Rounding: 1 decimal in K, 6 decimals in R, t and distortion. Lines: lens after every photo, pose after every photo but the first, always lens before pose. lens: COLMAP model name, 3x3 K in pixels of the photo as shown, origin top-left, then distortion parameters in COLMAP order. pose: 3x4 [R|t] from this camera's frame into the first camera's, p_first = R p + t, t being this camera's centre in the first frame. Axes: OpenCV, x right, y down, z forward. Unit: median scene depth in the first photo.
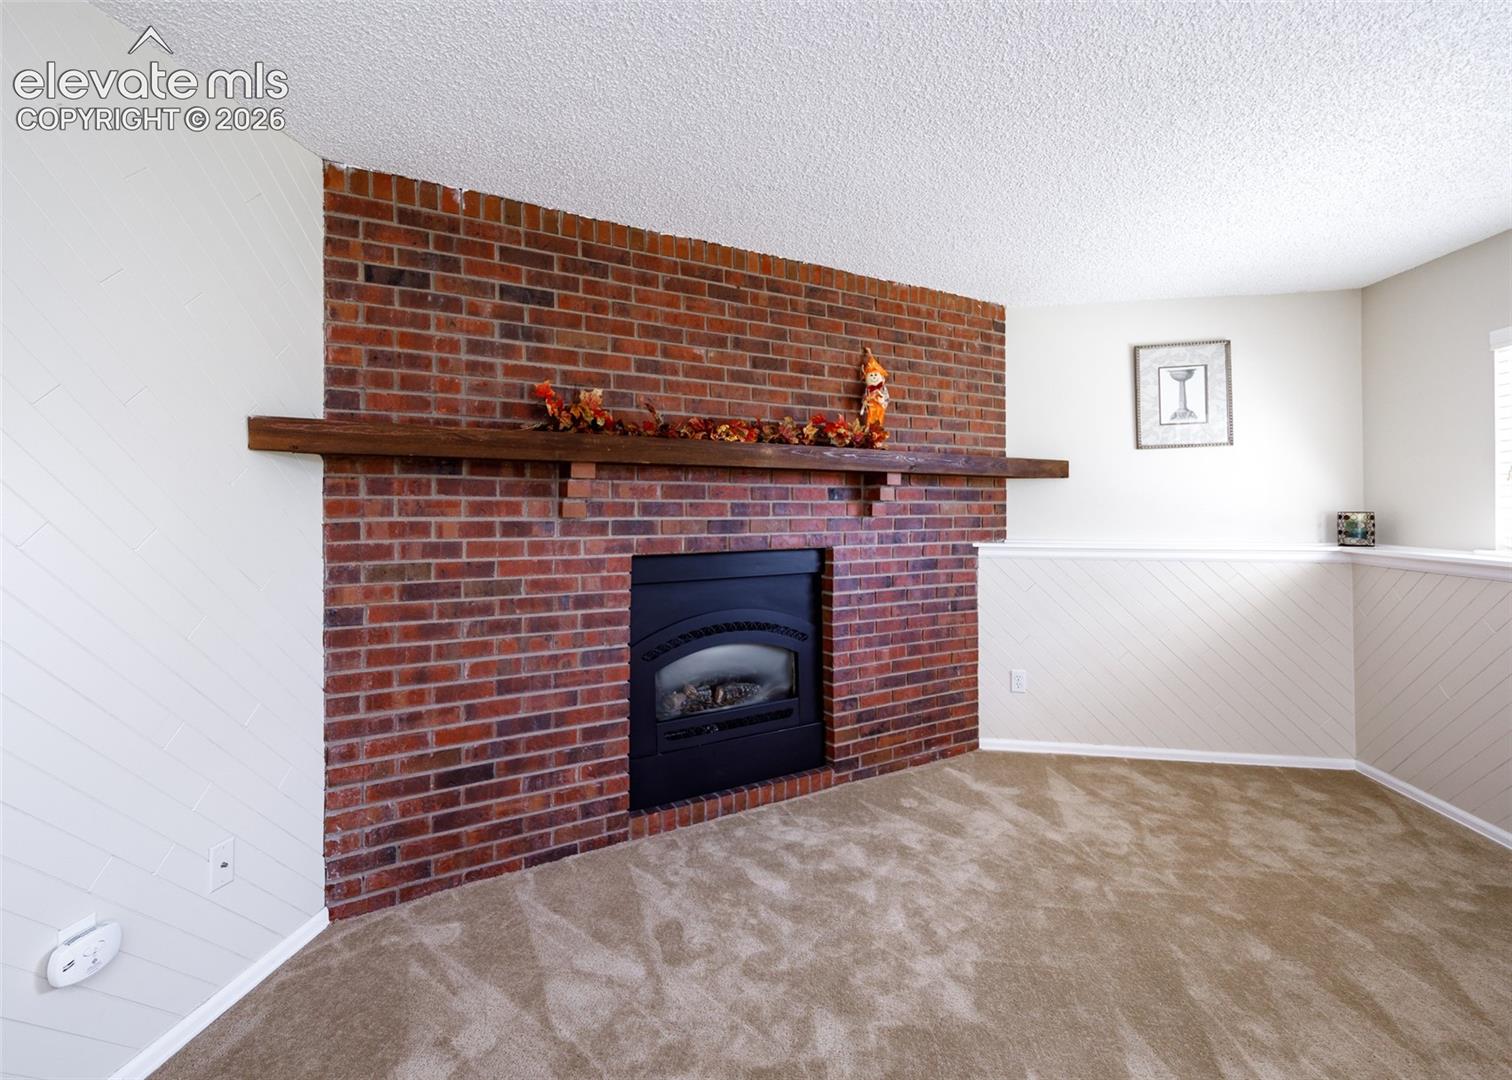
lens RADIAL K [[683.8, 0, 713.7], [0, 683.8, 498.8], [0, 0, 1]] dist [0.006155, -0.000623]
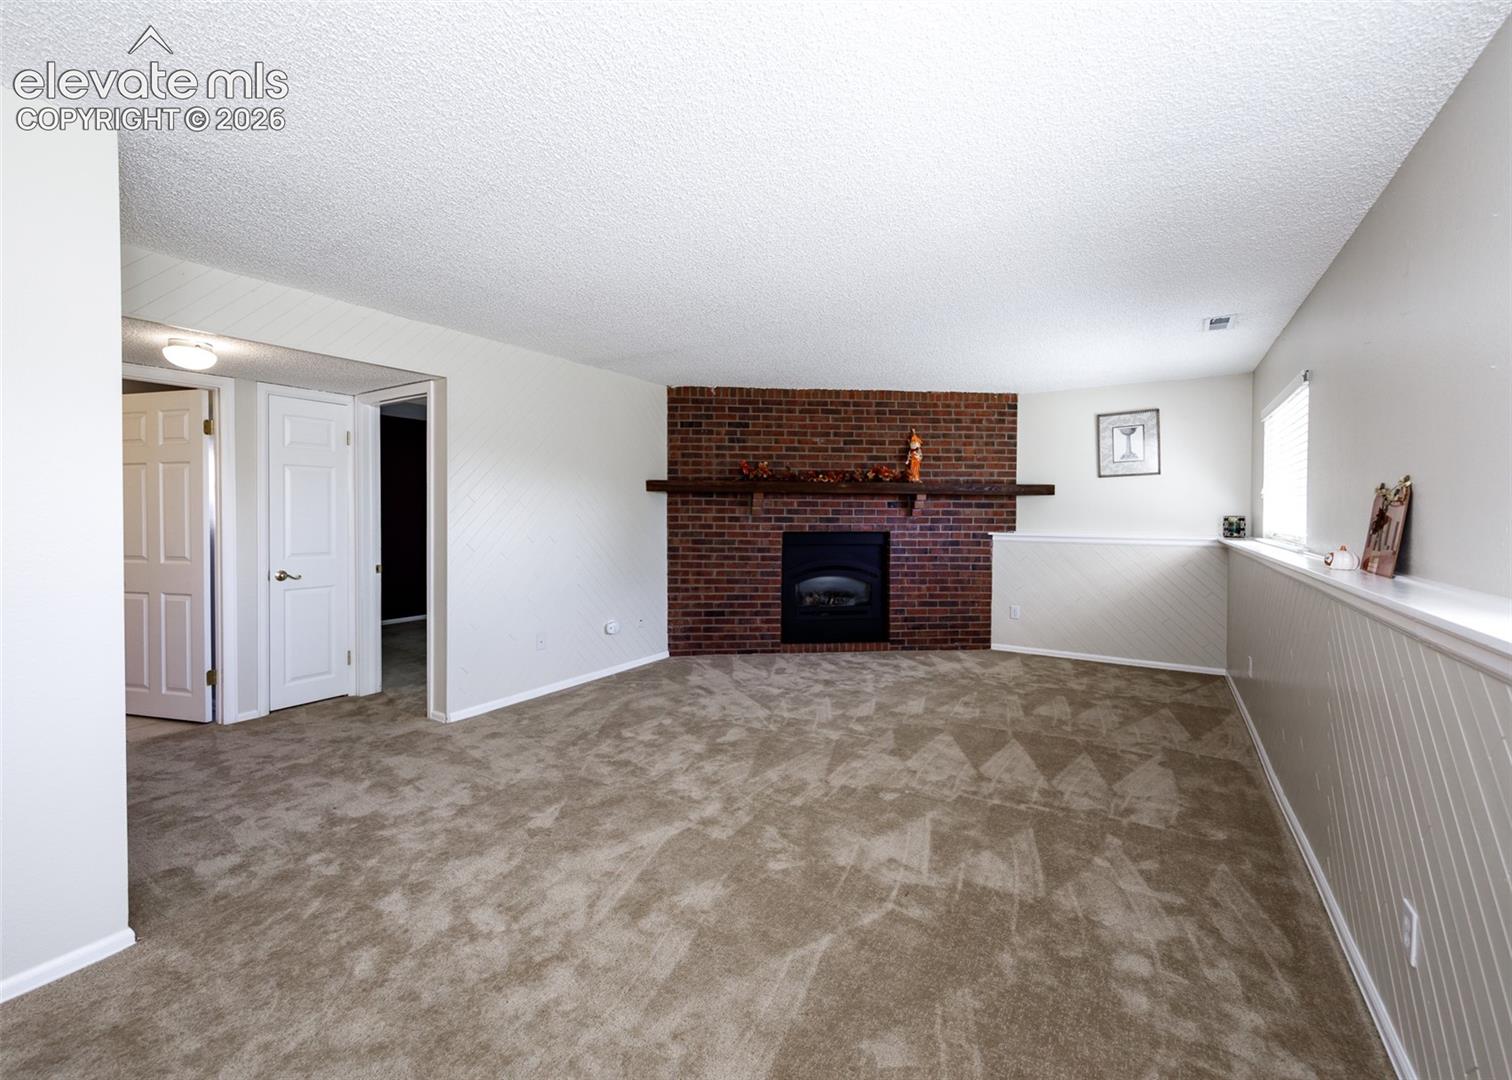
lens RADIAL K [[622.0, 0, 710.3], [0, 622.0, 520.7], [0, 0, 1]] dist [0.000056, -0.000016]
pose [[0.908708, 0.010952, -0.417289, 0.541956], [-0.001259, 0.999723, 0.023495, -0.003294], [0.417431, -0.020825, 0.908470, -1.026930]]
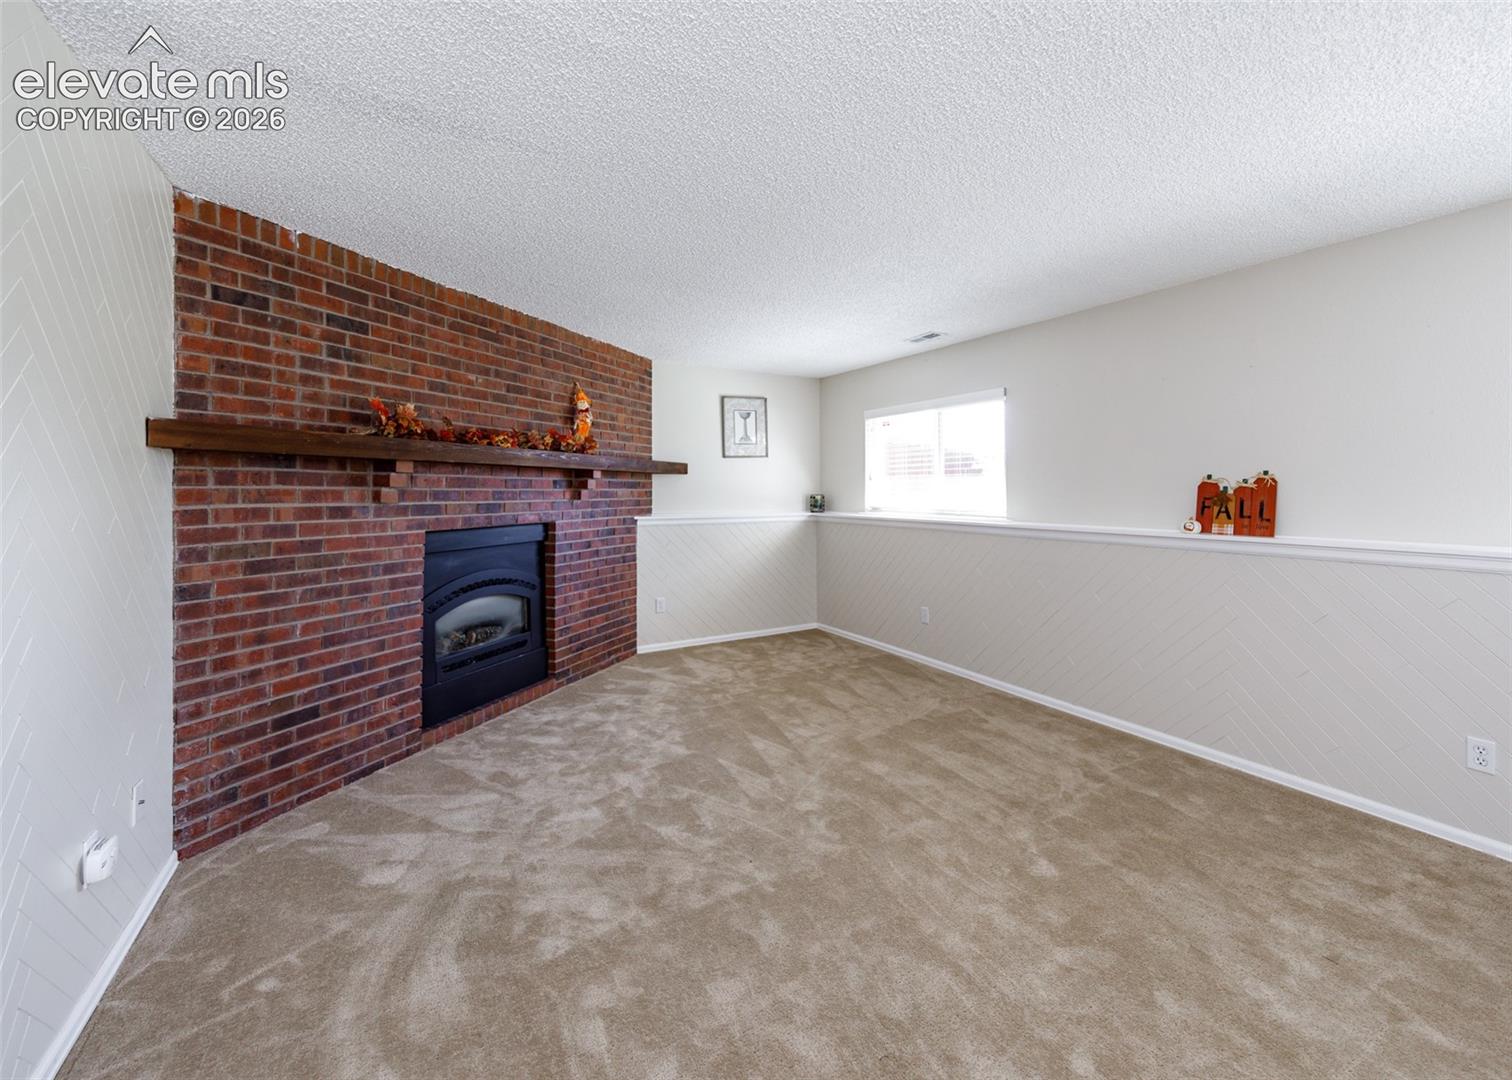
lens RADIAL K [[642.7, 0, 776.7], [0, 642.7, 480.9], [0, 0, 1]] dist [0.000775, -0.000053]
pose [[0.756724, 0.008203, 0.653683, -0.418850], [-0.005311, 0.999965, -0.006400, -0.009052], [-0.653713, 0.001372, 0.756741, -0.367484]]
